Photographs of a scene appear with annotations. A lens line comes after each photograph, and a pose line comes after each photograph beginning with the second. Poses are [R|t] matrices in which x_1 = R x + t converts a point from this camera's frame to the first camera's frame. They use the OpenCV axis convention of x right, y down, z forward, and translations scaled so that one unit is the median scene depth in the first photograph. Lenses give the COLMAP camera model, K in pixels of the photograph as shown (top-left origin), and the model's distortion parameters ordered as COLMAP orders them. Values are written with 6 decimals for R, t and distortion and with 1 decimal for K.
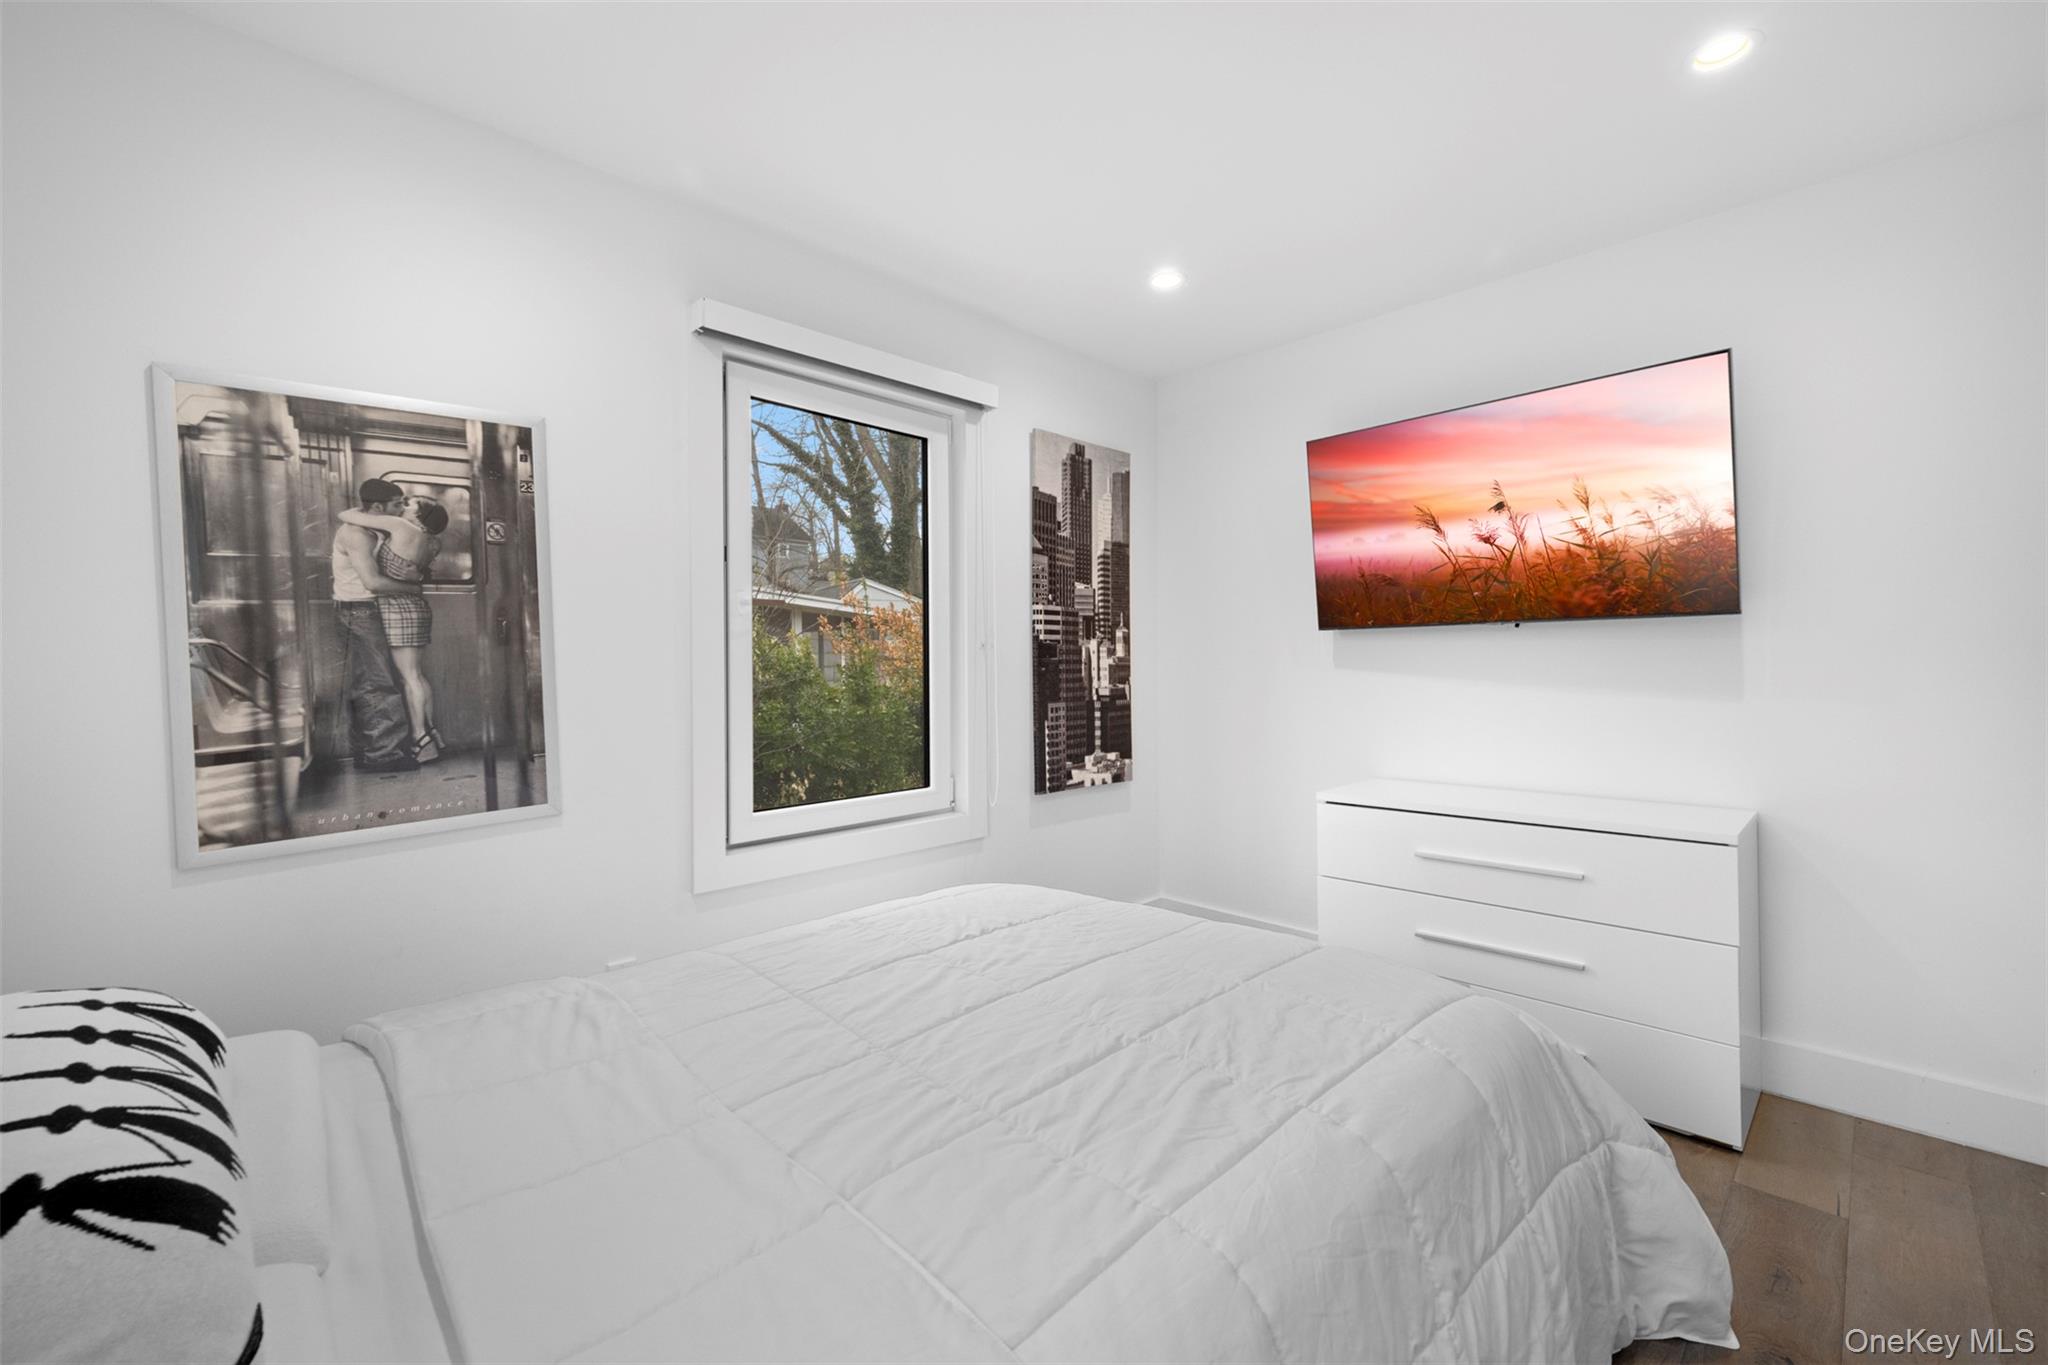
lens RADIAL K [[839.0, 0, 1026.6], [0, 839.0, 661.2], [0, 0, 1]] dist [-0.002377, -0.000381]
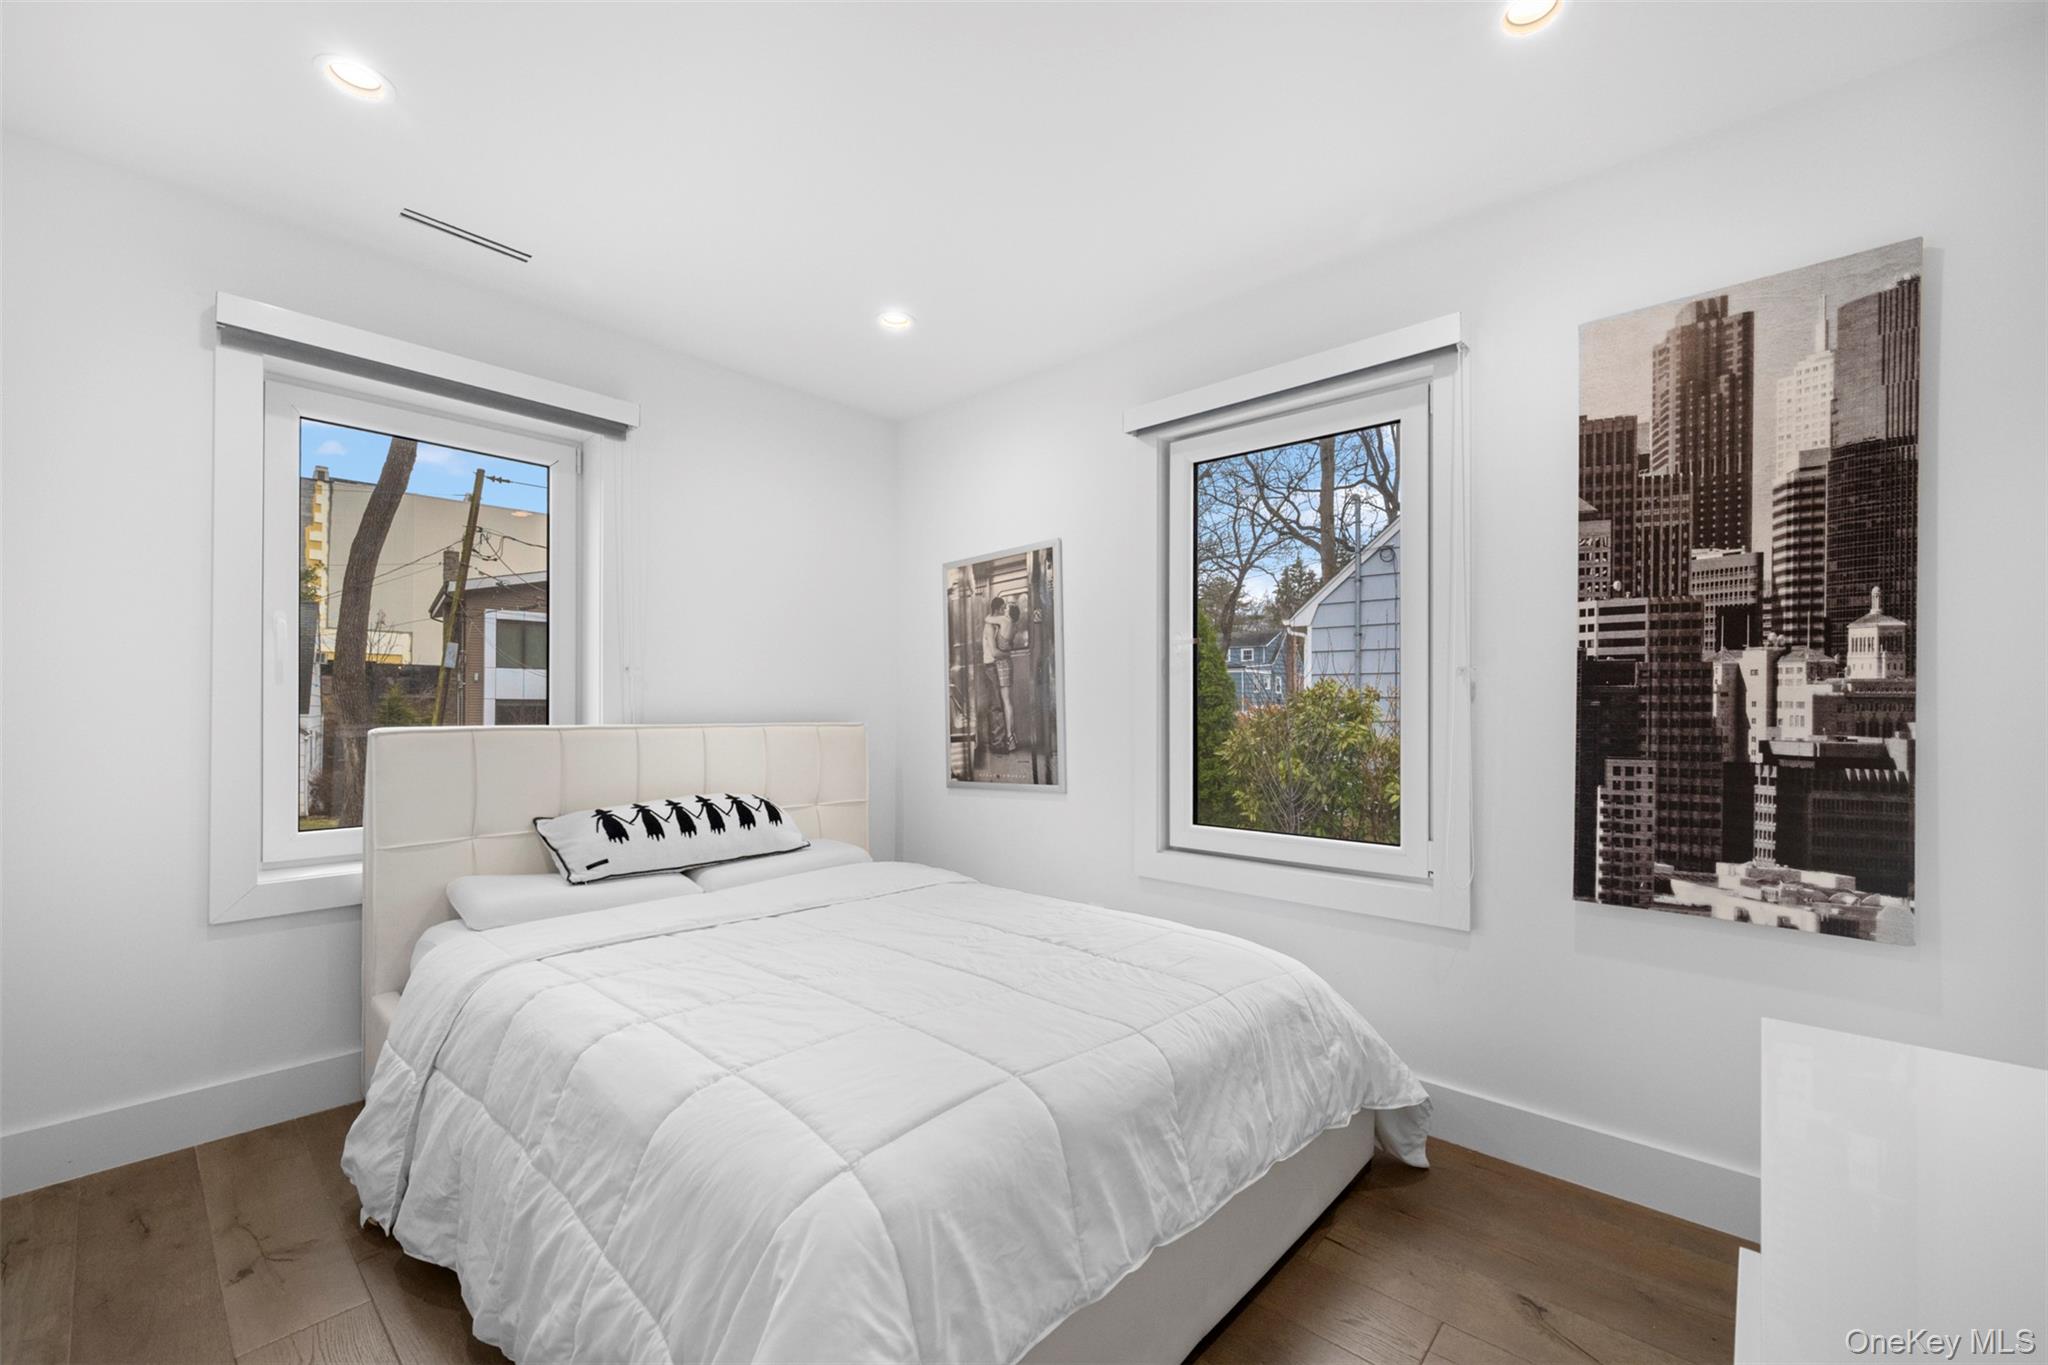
lens RADIAL K [[808.7, 0, 1034.0], [0, 808.7, 705.1], [0, 0, 1]] dist [0.000033, -0.000051]
pose [[0.076490, 0.005904, -0.997053, 0.587493], [-0.000558, 0.999983, 0.005879, 0.007600], [0.997070, 0.000106, 0.076492, 0.535159]]
